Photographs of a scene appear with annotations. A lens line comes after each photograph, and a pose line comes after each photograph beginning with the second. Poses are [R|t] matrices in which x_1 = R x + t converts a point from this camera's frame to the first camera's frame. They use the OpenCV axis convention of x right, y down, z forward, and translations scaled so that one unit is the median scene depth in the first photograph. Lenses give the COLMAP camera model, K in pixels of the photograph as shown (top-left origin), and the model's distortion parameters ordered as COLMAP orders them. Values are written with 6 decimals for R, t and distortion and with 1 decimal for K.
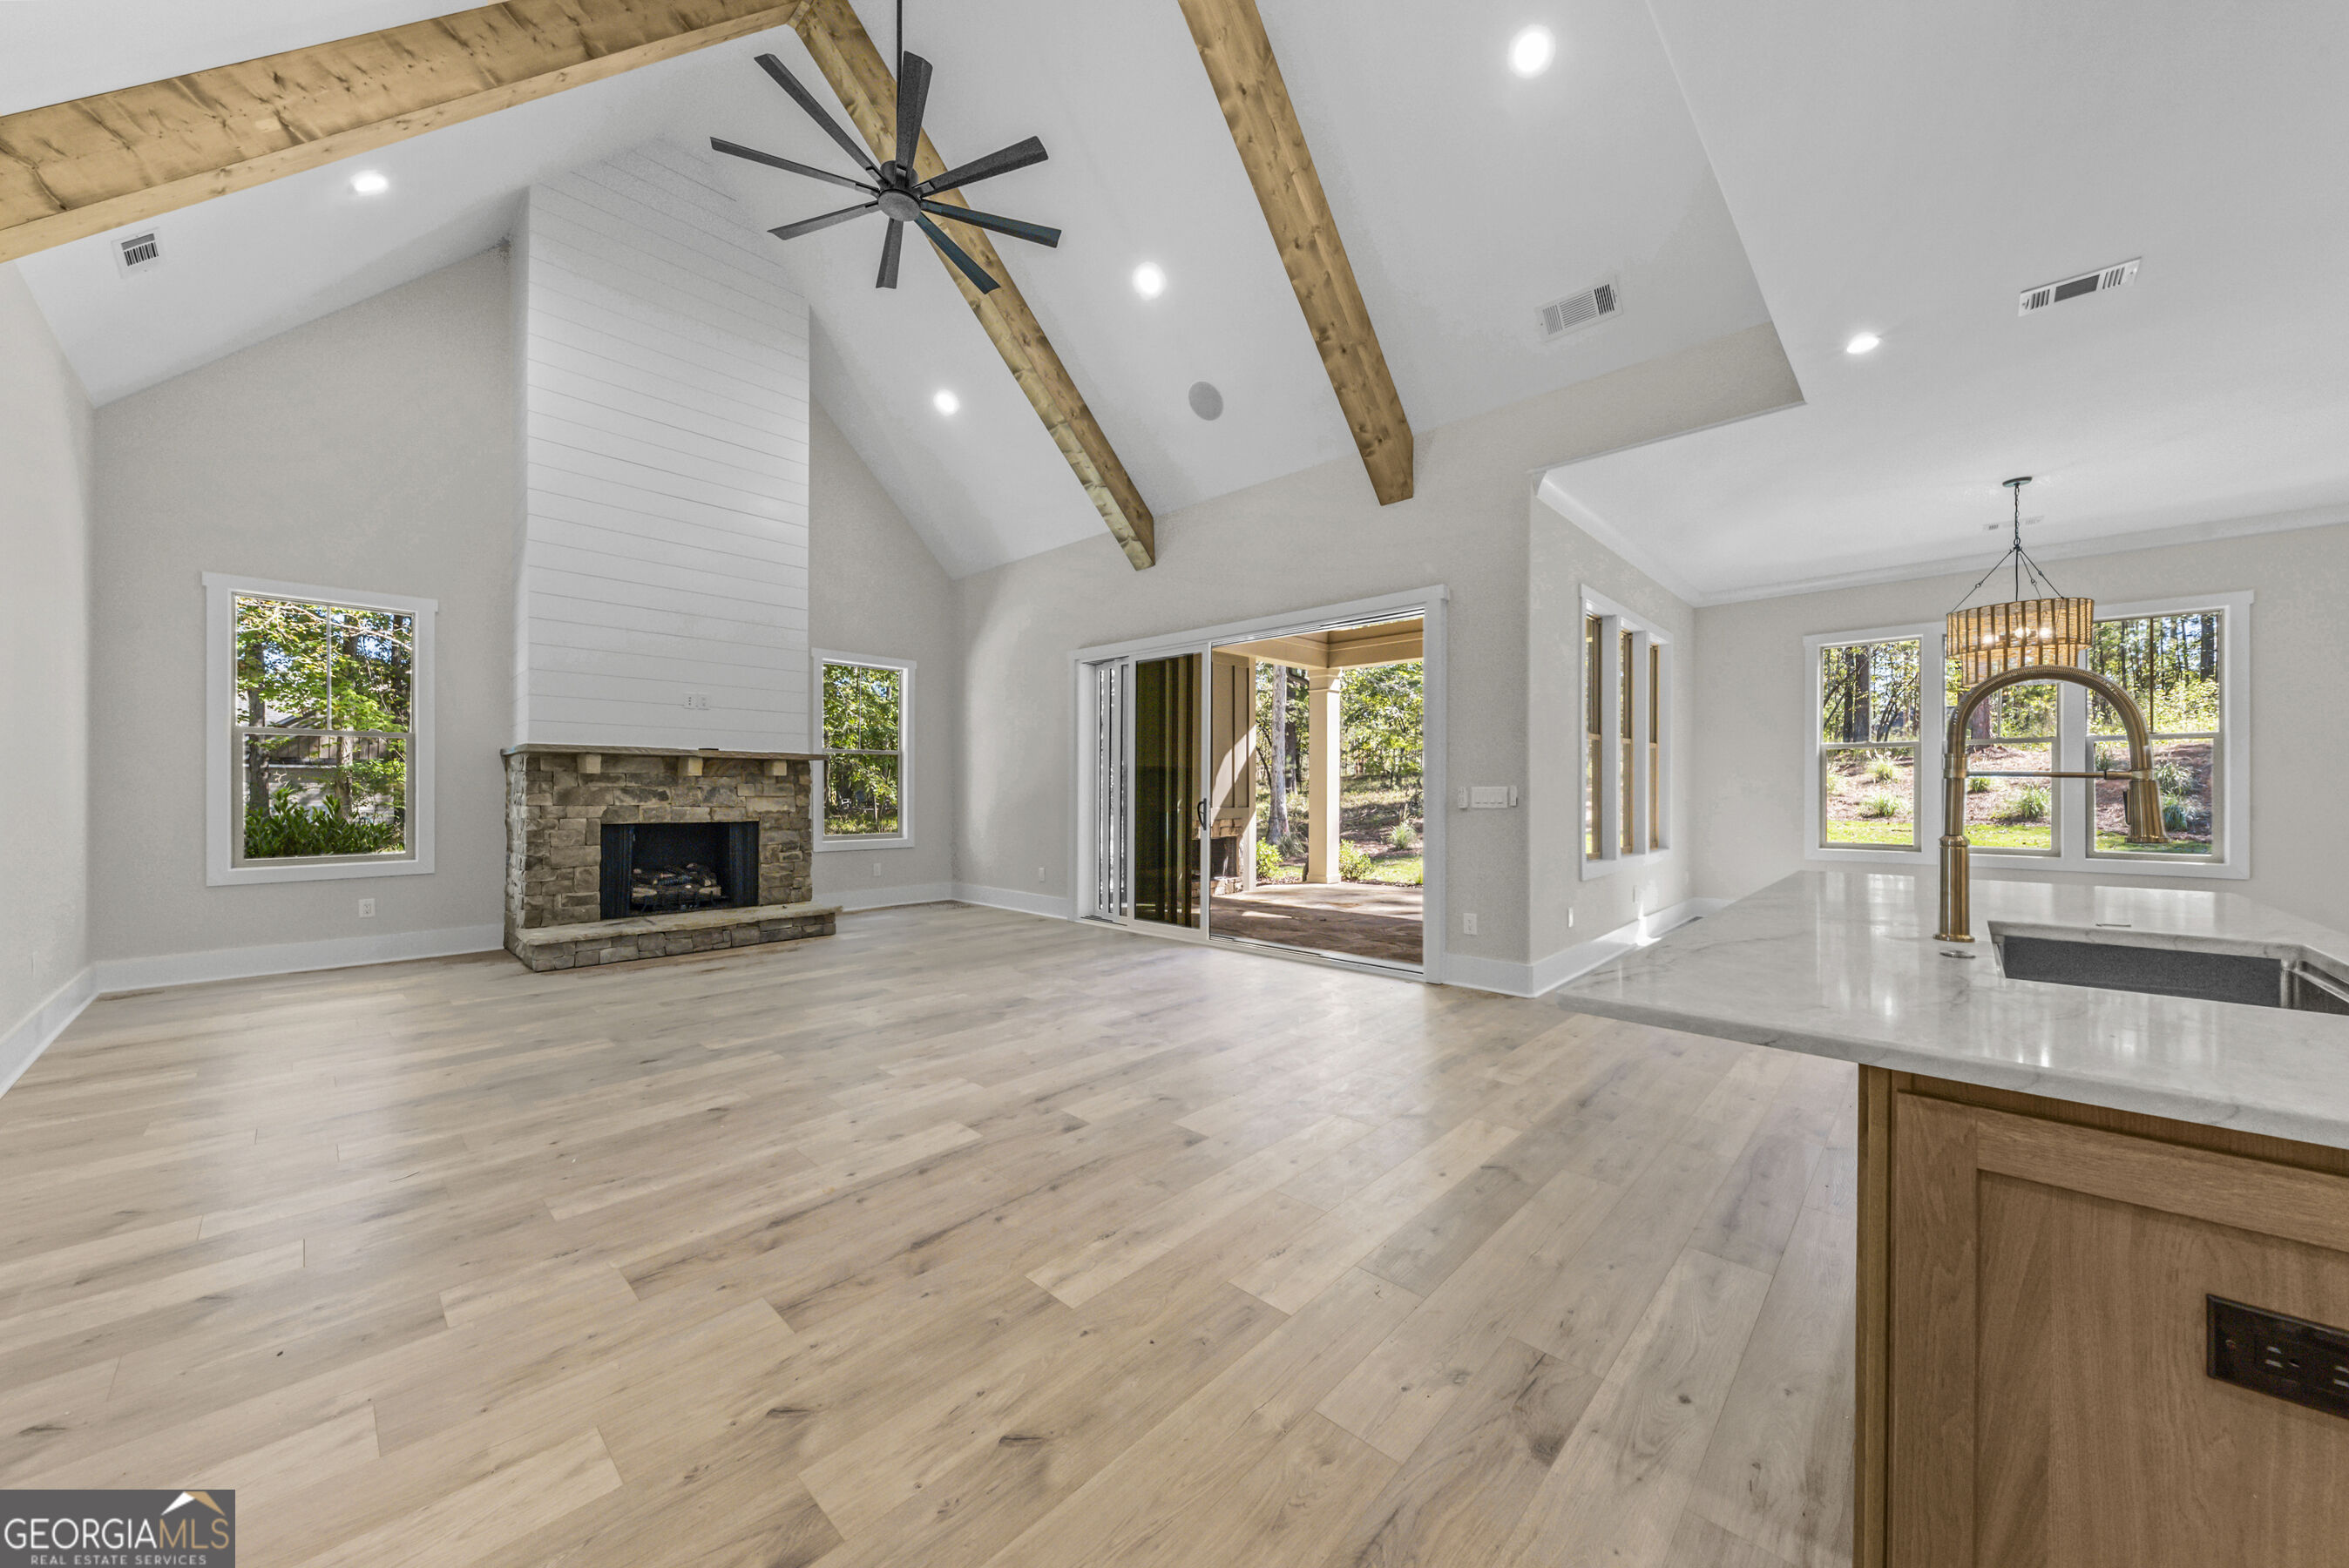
lens RADIAL K [[819.7, 0, 1181.9], [0, 819.7, 788.3], [0, 0, 1]] dist [0.012321, -0.003685]
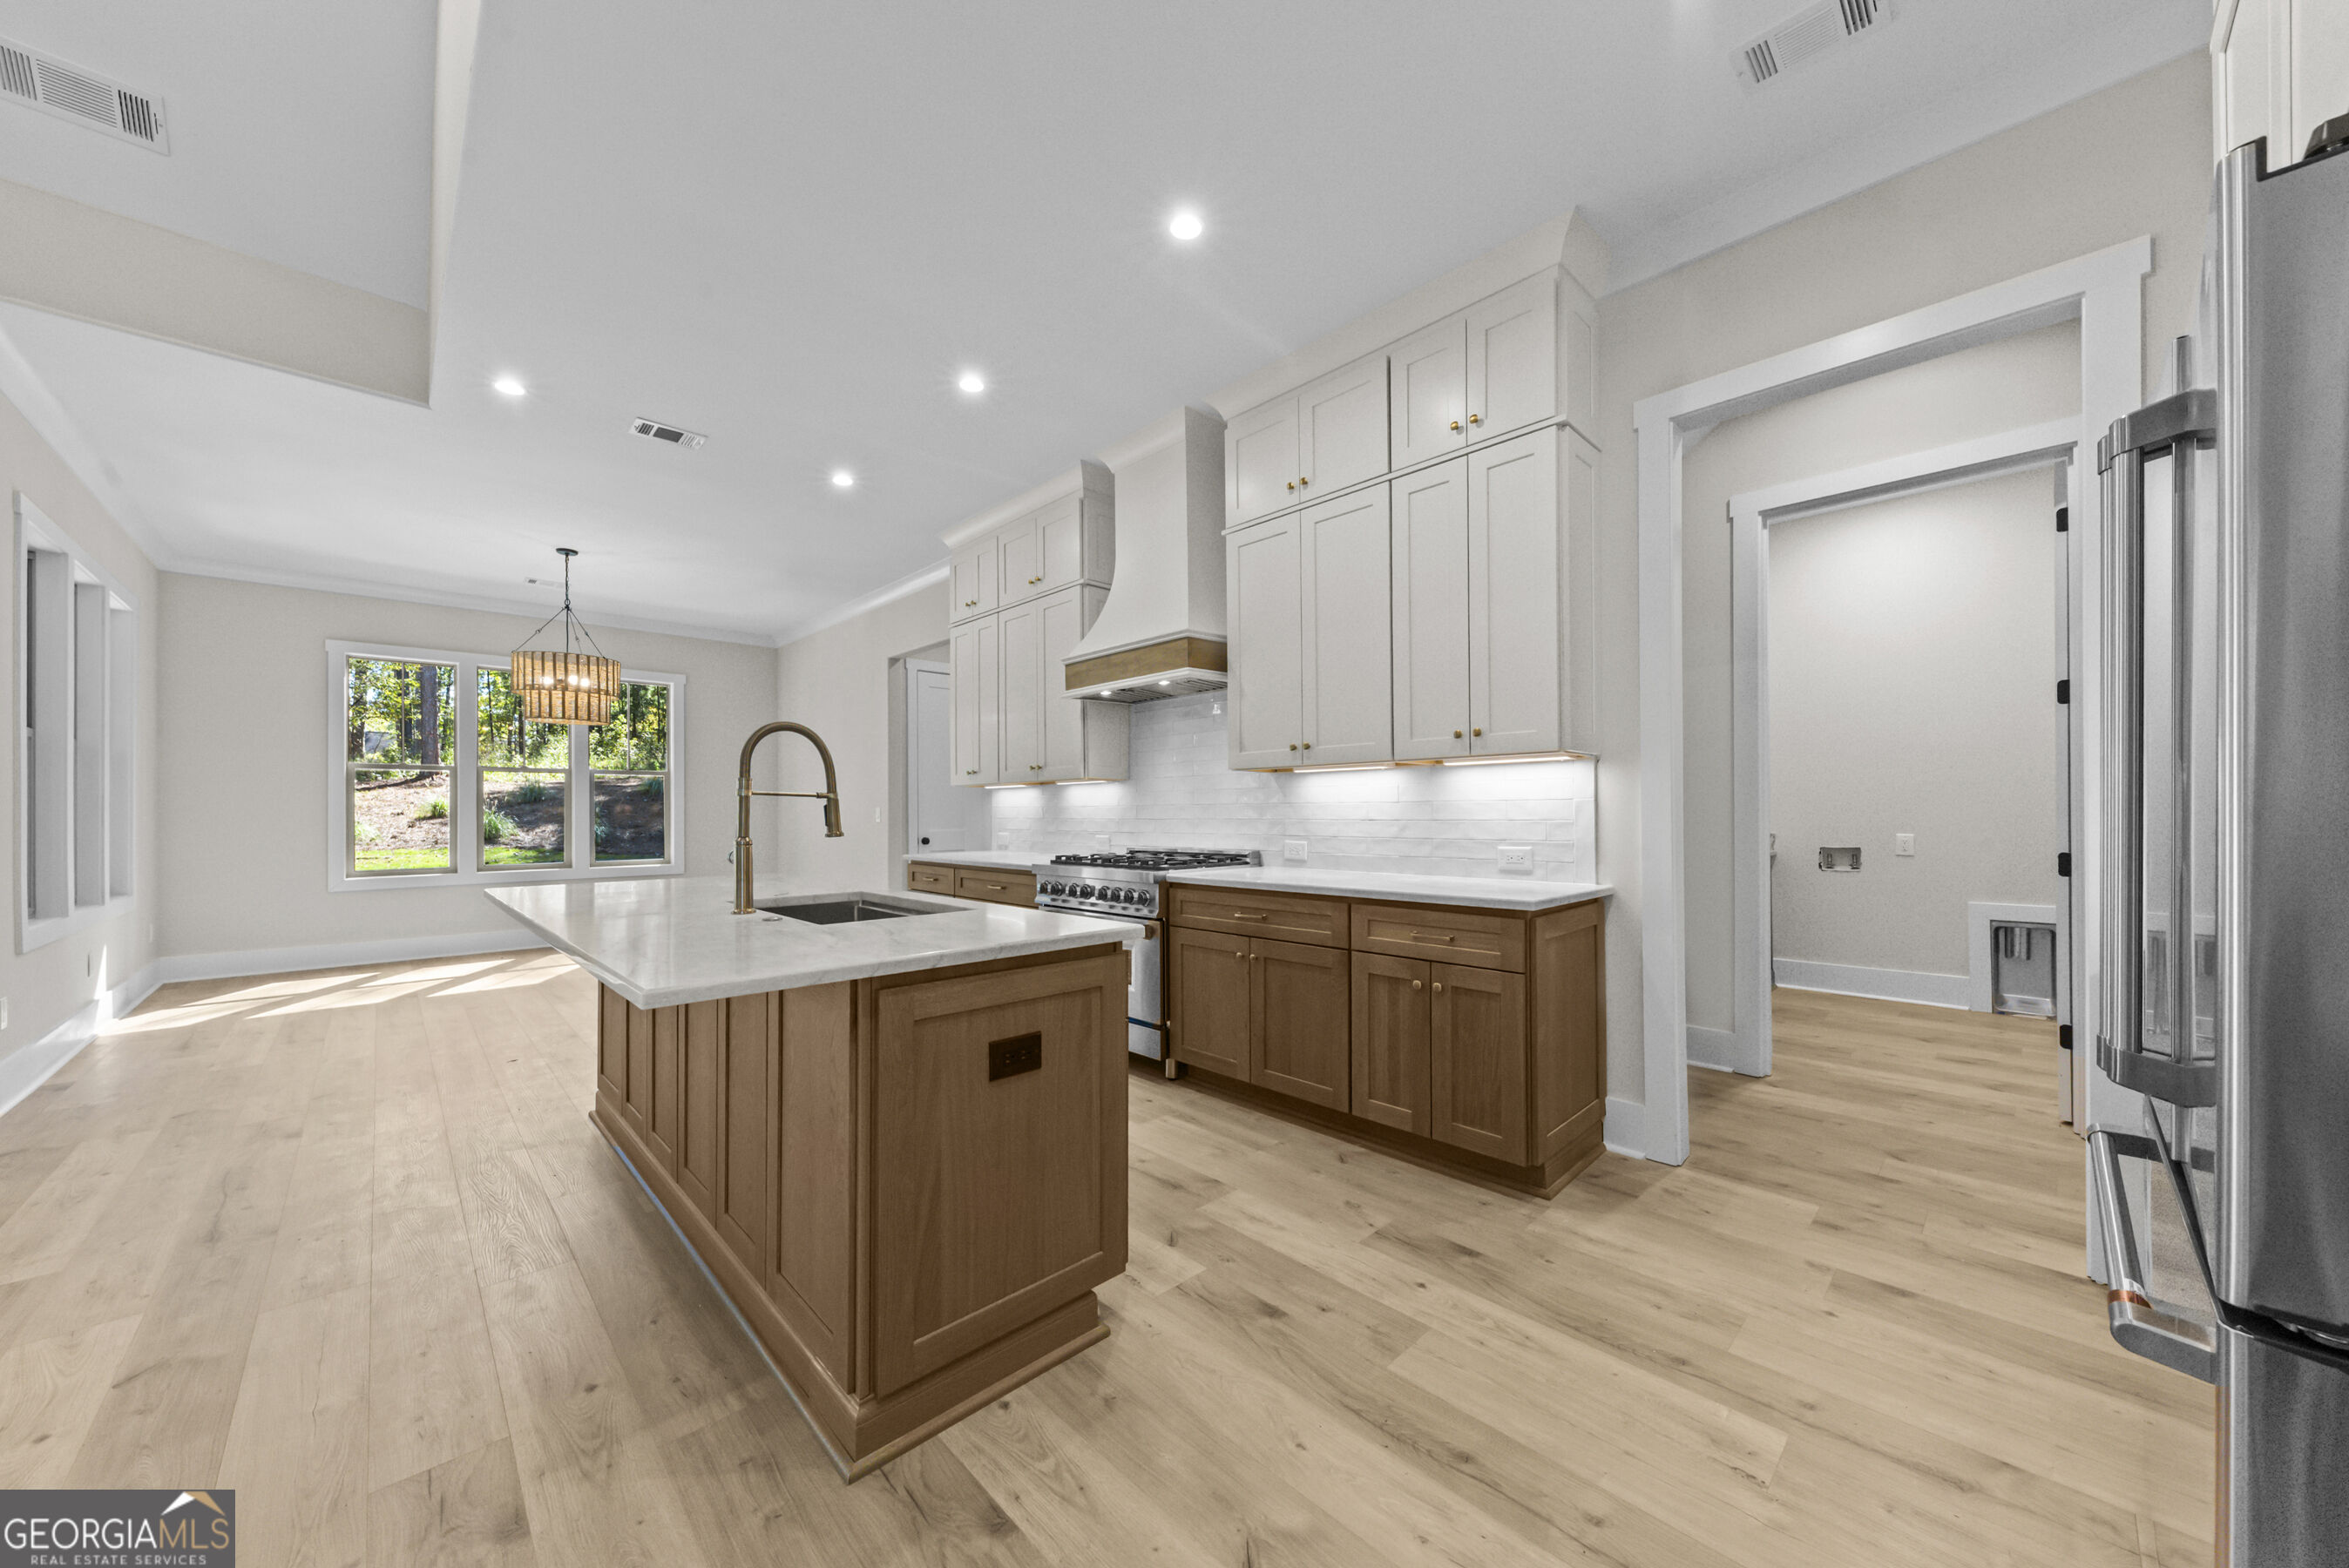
lens RADIAL K [[819.7, 0, 1179.9], [0, 819.7, 813.4], [0, 0, 1]] dist [0.012321, -0.003685]
pose [[0.048558, -0.002136, 0.998818, -0.138447], [0.003964, 0.999990, 0.001945, 0.005950], [-0.998812, 0.003865, 0.048566, 0.072651]]
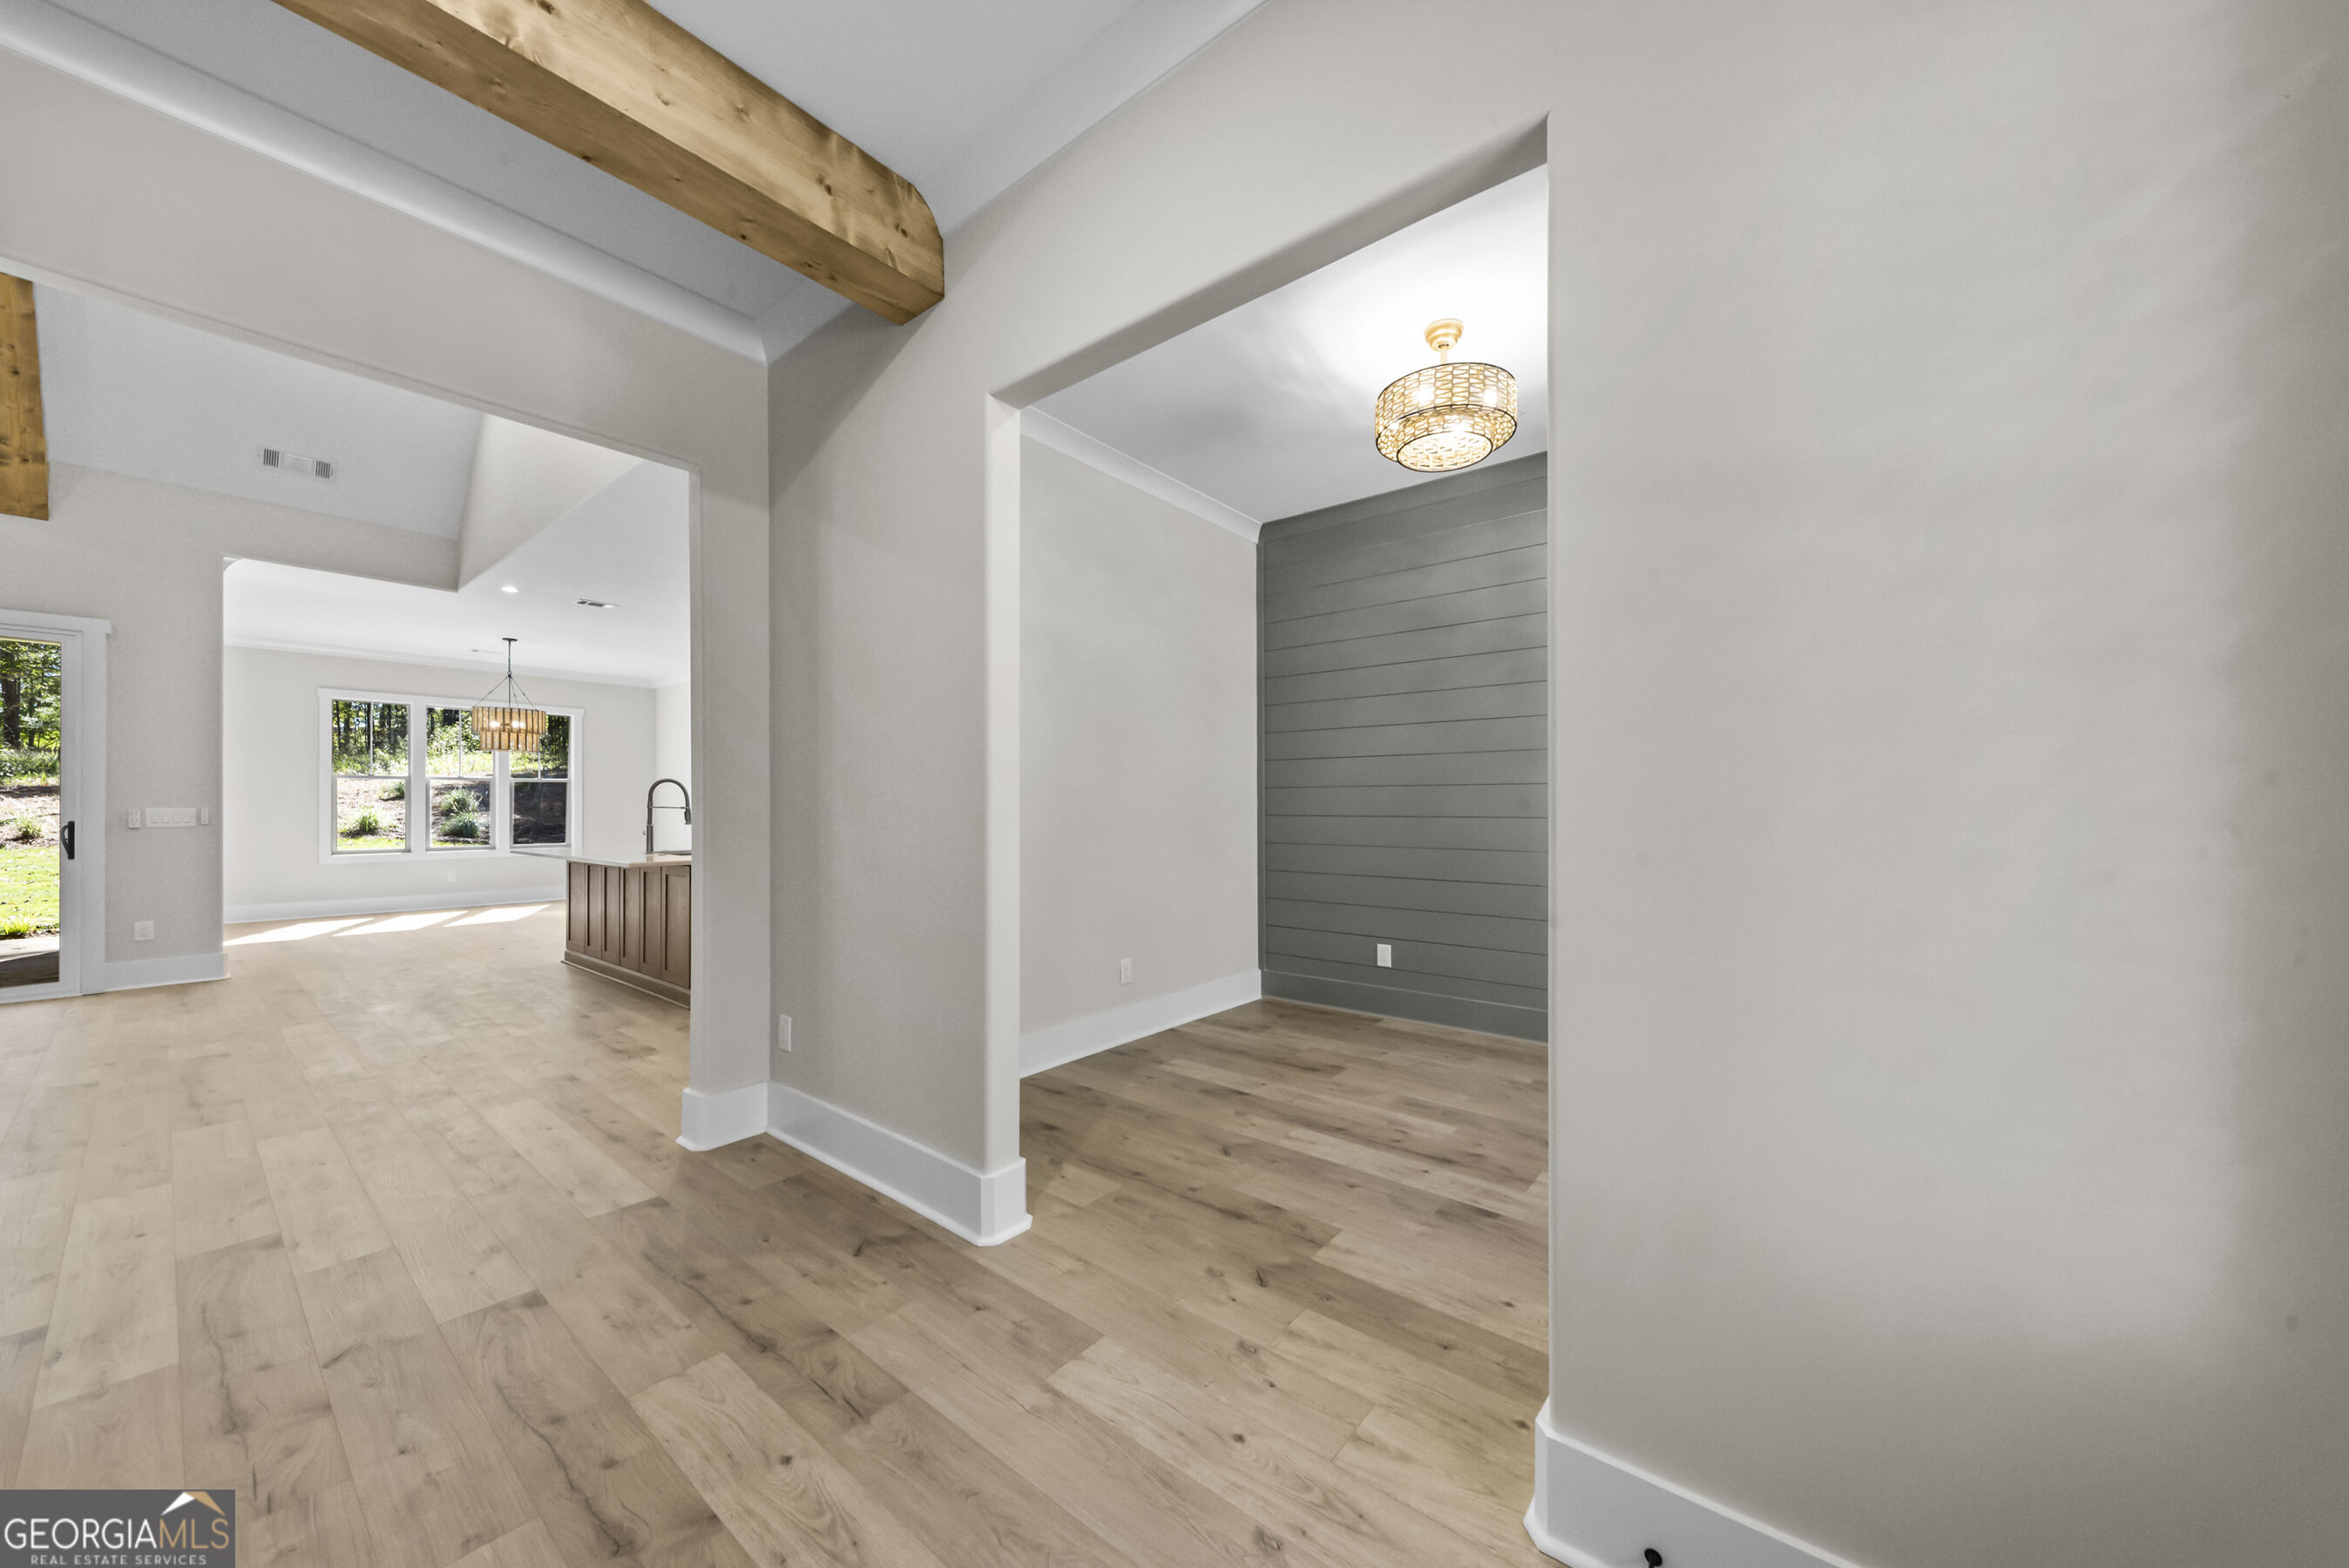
lens RADIAL K [[819.7, 0, 1192.7], [0, 819.7, 801.4], [0, 0, 1]] dist [0.012321, -0.003685]
pose [[-0.088110, 0.005569, 0.996095, -0.966865], [-0.001518, 0.999982, -0.005725, -0.007751], [-0.996110, -0.002016, -0.088100, -0.348747]]
